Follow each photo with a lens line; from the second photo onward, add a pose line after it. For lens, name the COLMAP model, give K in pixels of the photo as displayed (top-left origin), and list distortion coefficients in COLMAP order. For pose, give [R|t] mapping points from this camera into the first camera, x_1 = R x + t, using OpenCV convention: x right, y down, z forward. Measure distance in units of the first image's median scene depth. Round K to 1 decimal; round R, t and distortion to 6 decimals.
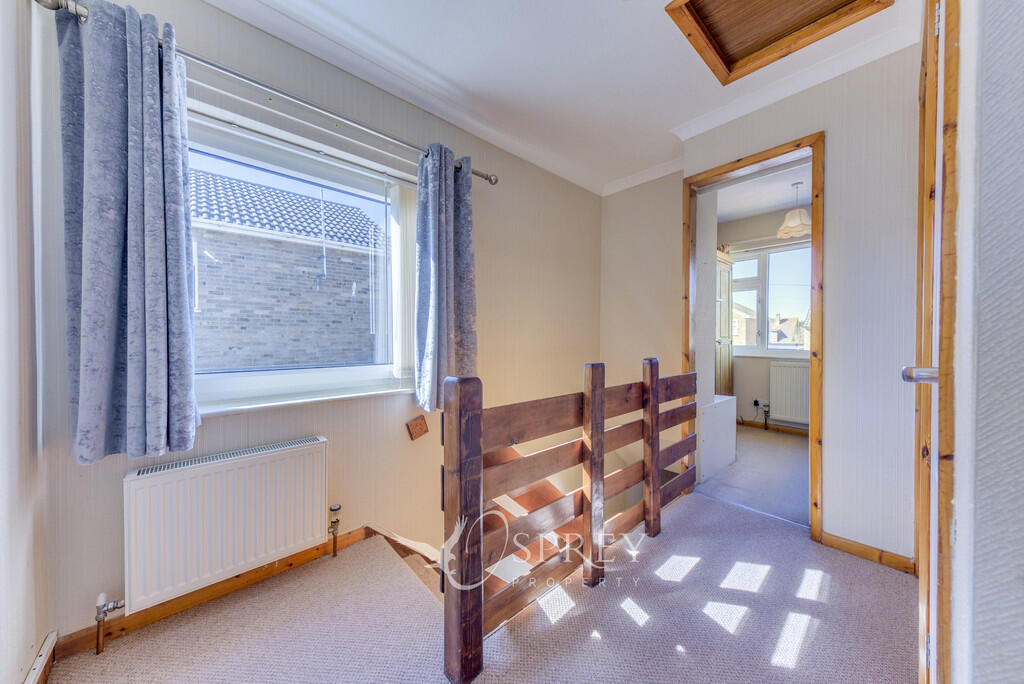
lens RADIAL K [[351.3, 0, 510.4], [0, 351.3, 341.2], [0, 0, 1]] dist [0.002529, 0.000041]
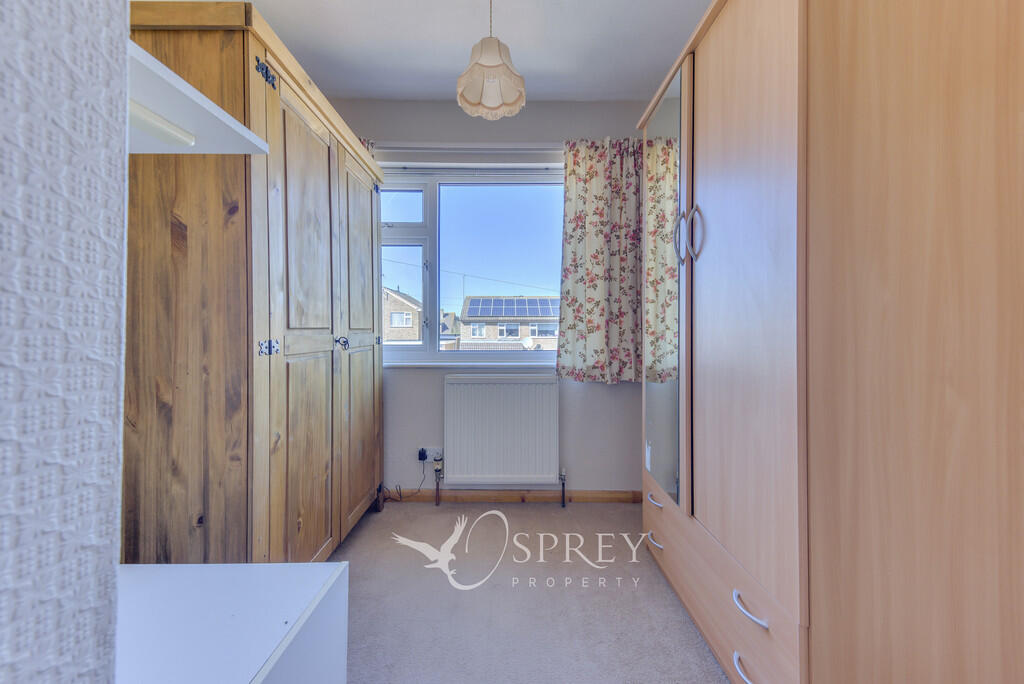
lens RADIAL K [[351.3, 0, 509.4], [0, 351.3, 334.2], [0, 0, 1]] dist [0.002529, 0.000041]
pose [[0.657810, -0.003690, 0.753175, 0.387407], [0.003712, 0.999992, 0.001657, -0.005132], [-0.753175, 0.001706, 0.657818, 0.553471]]
